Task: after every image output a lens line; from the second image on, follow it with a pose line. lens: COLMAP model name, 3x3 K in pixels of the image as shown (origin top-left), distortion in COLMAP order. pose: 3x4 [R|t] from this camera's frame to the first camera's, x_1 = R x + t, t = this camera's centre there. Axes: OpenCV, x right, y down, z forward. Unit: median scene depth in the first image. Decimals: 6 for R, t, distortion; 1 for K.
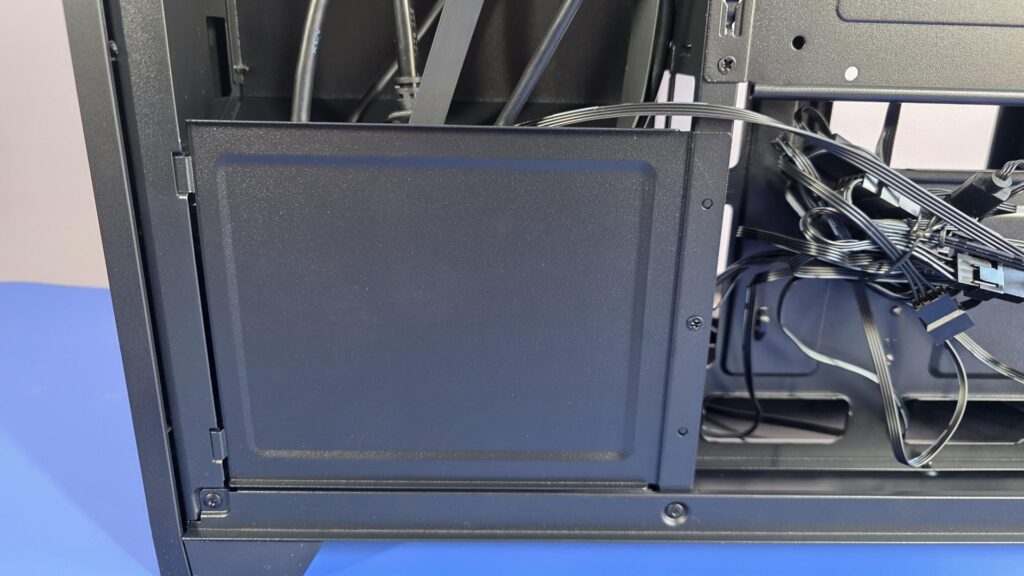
lens RADIAL K [[713.4, 0, 516.4], [0, 713.4, 289.3], [0, 0, 1]] dist [-0.000953, -0.005022]
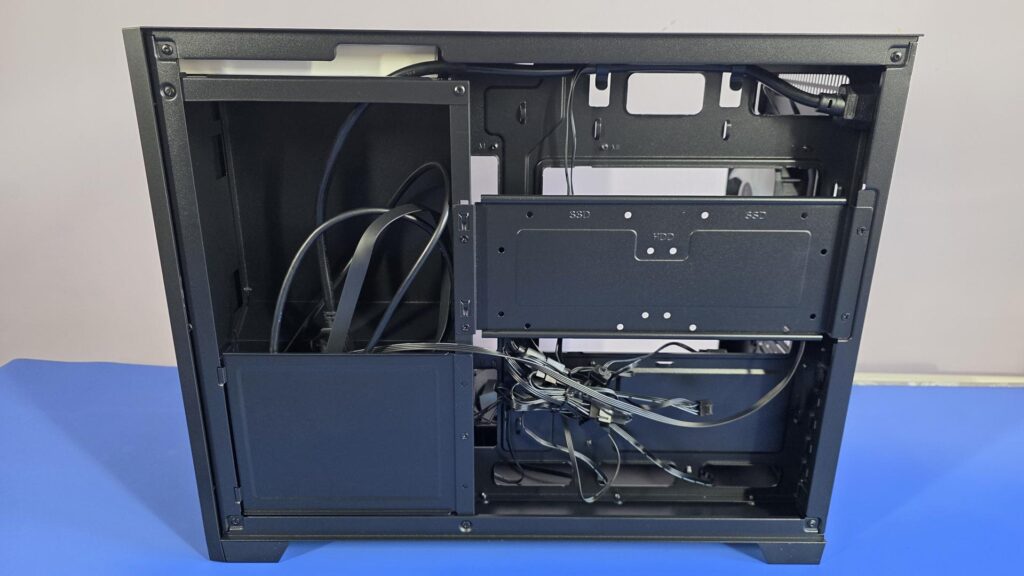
lens RADIAL K [[699.2, 0, 521.8], [0, 699.2, 280.2], [0, 0, 1]] dist [0.005864, -0.003705]
pose [[0.999953, -0.007648, -0.006020, 0.404344], [0.007674, 0.999962, 0.004249, -0.391039], [0.005987, -0.004295, 0.999973, -0.980455]]
